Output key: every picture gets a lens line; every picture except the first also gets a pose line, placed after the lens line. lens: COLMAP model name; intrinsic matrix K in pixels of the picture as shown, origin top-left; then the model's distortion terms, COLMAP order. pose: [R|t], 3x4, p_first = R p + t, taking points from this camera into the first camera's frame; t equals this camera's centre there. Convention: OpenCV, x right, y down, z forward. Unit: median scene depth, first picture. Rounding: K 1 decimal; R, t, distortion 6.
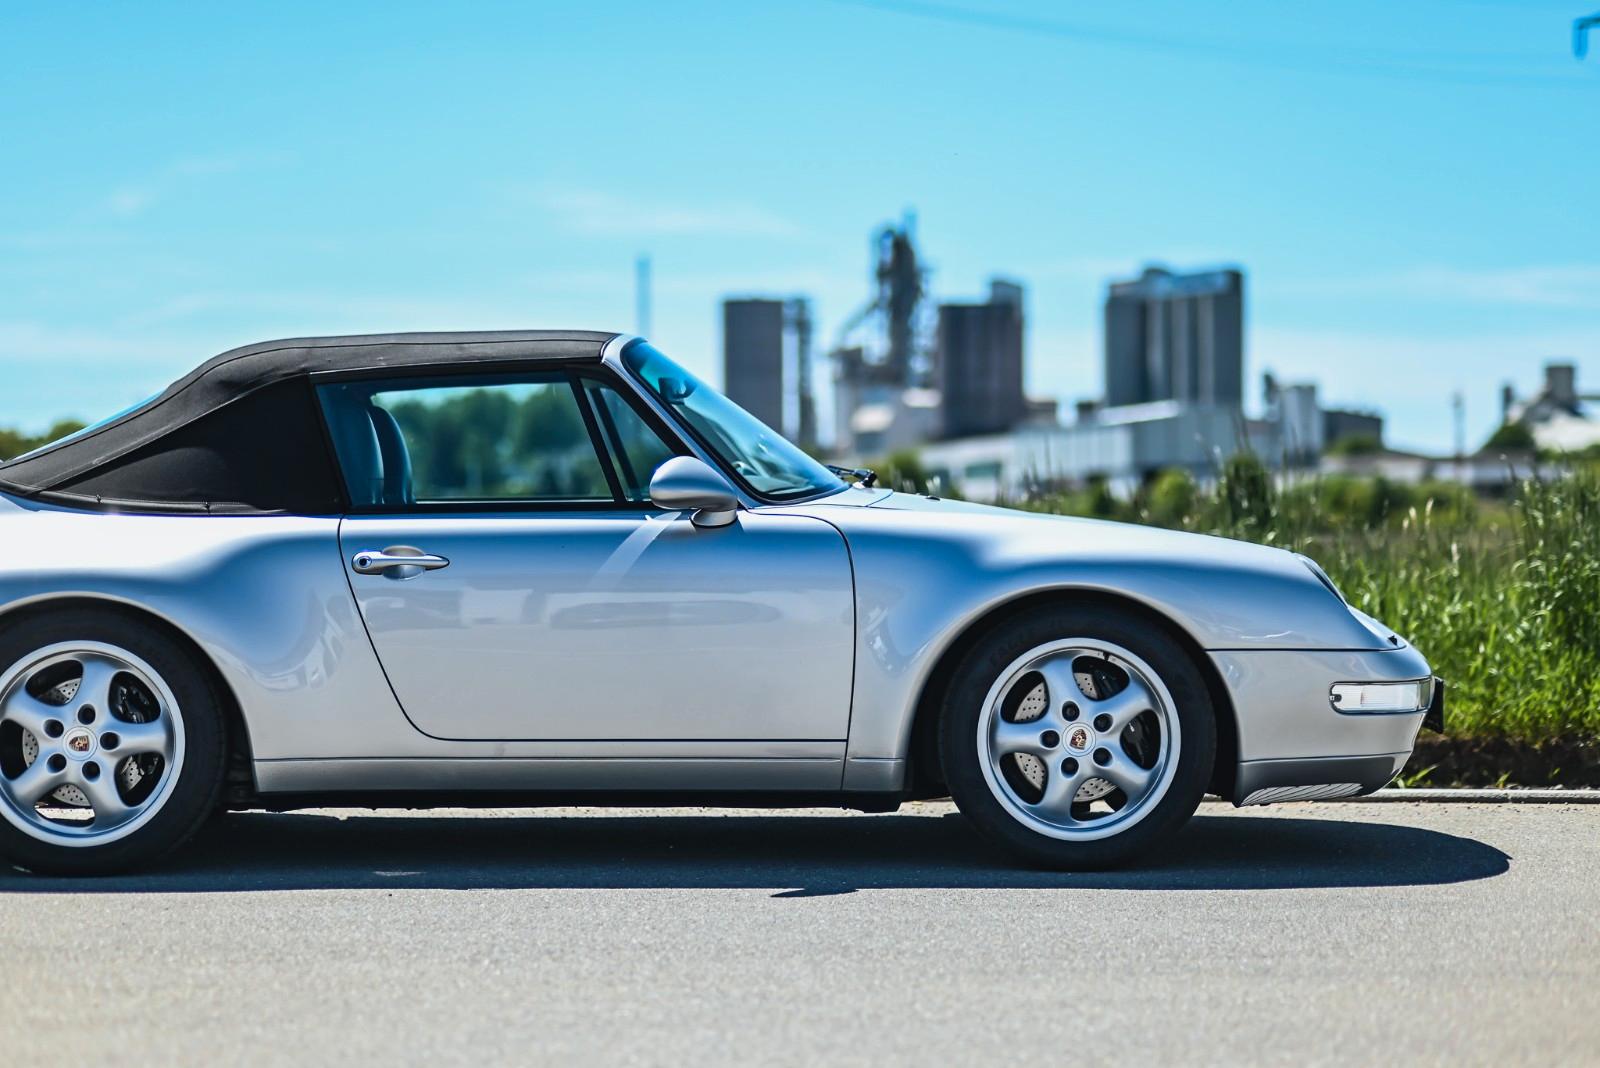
lens RADIAL K [[3974.4, 0, 794.2], [0, 3974.4, 533.1], [0, 0, 1]] dist [0.257270, 0.000000]
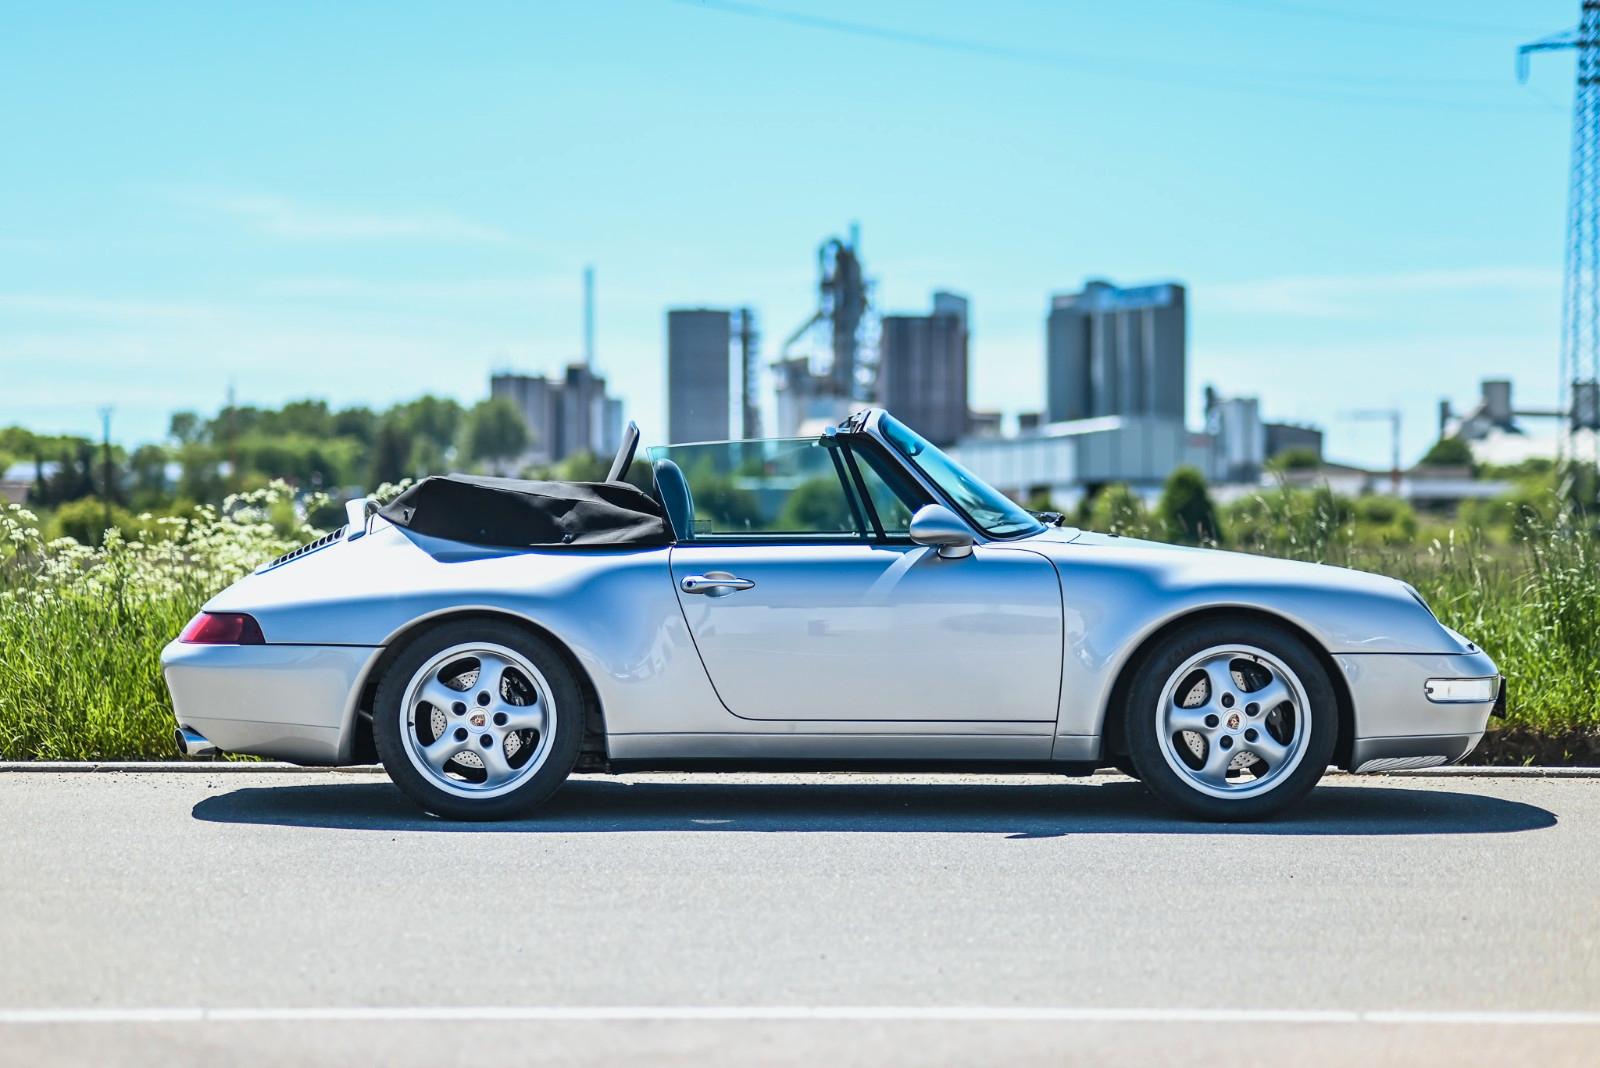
lens RADIAL K [[3974.4, 0, 811.0], [0, 3974.4, 539.3], [0, 0, 1]] dist [0.257270, 0.000000]
pose [[0.999791, 0.005439, 0.019725, -0.093245], [-0.005421, 0.999985, -0.000991, -0.006339], [-0.019730, 0.000884, 0.999805, -0.309792]]
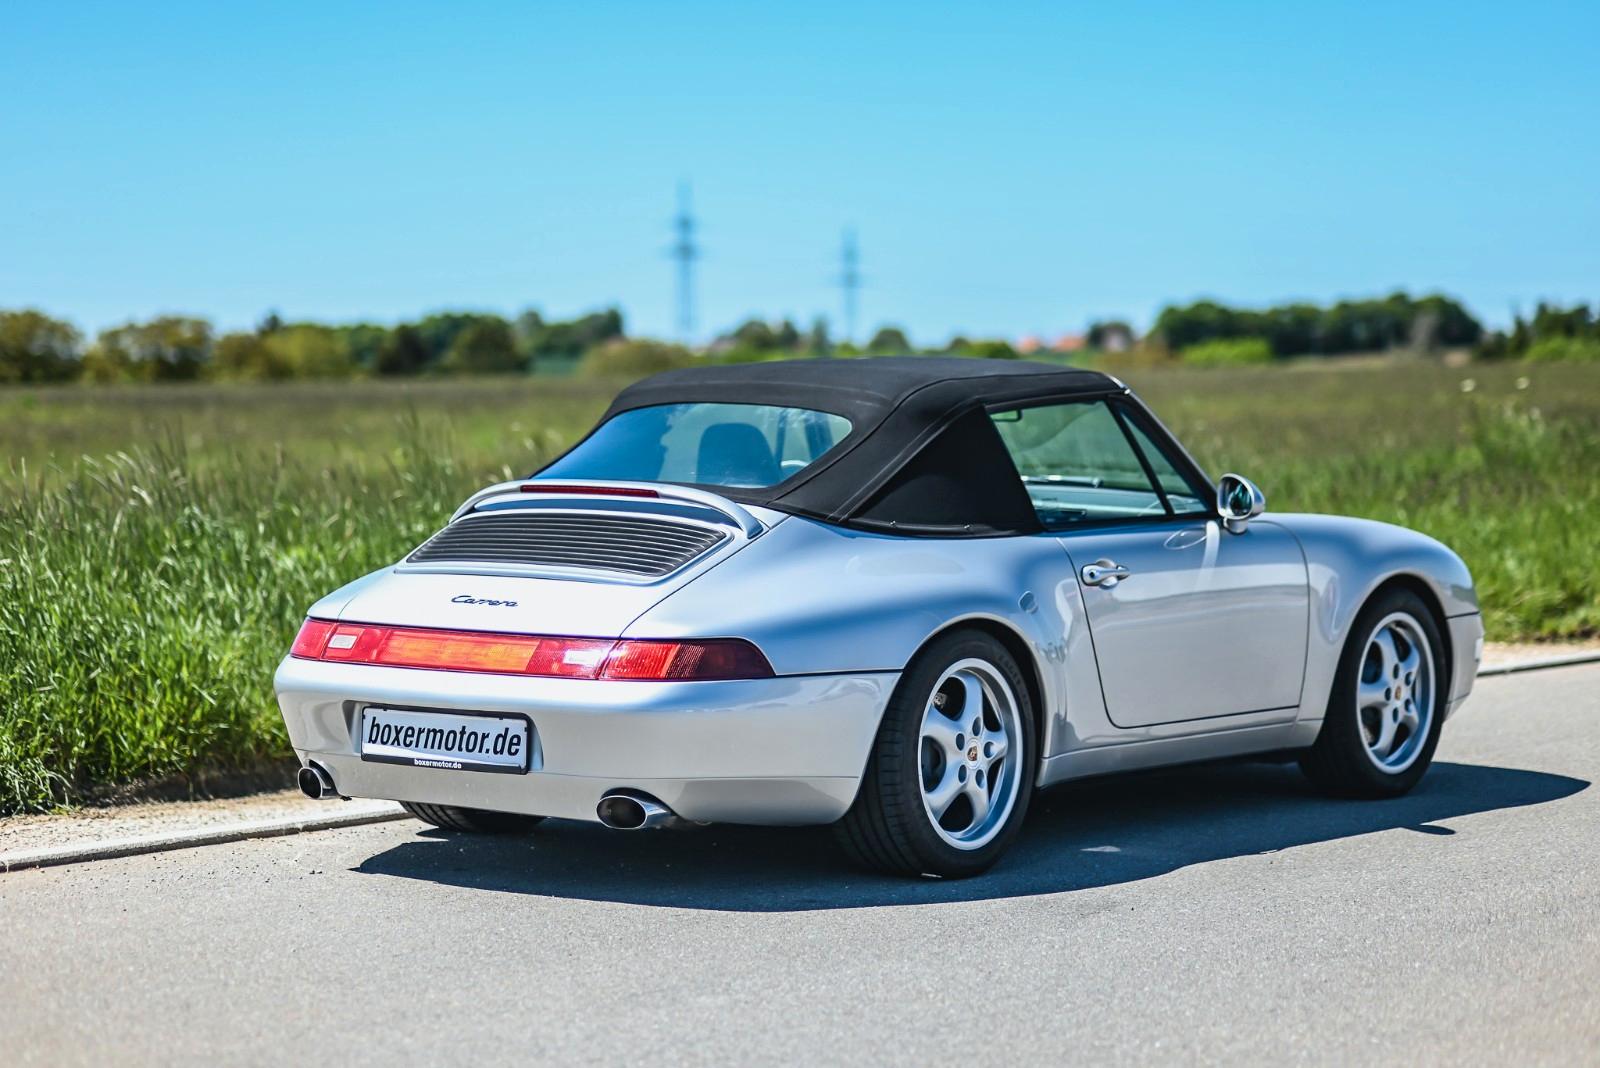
lens RADIAL K [[3974.4, 0, 793.0], [0, 3974.4, 539.7], [0, 0, 1]] dist [0.257270, 0.000000]
pose [[0.589557, -0.032516, 0.807072, -1.054980], [0.000843, 0.999214, 0.039641, -0.047012], [-0.807726, -0.022690, 0.589121, 0.403726]]
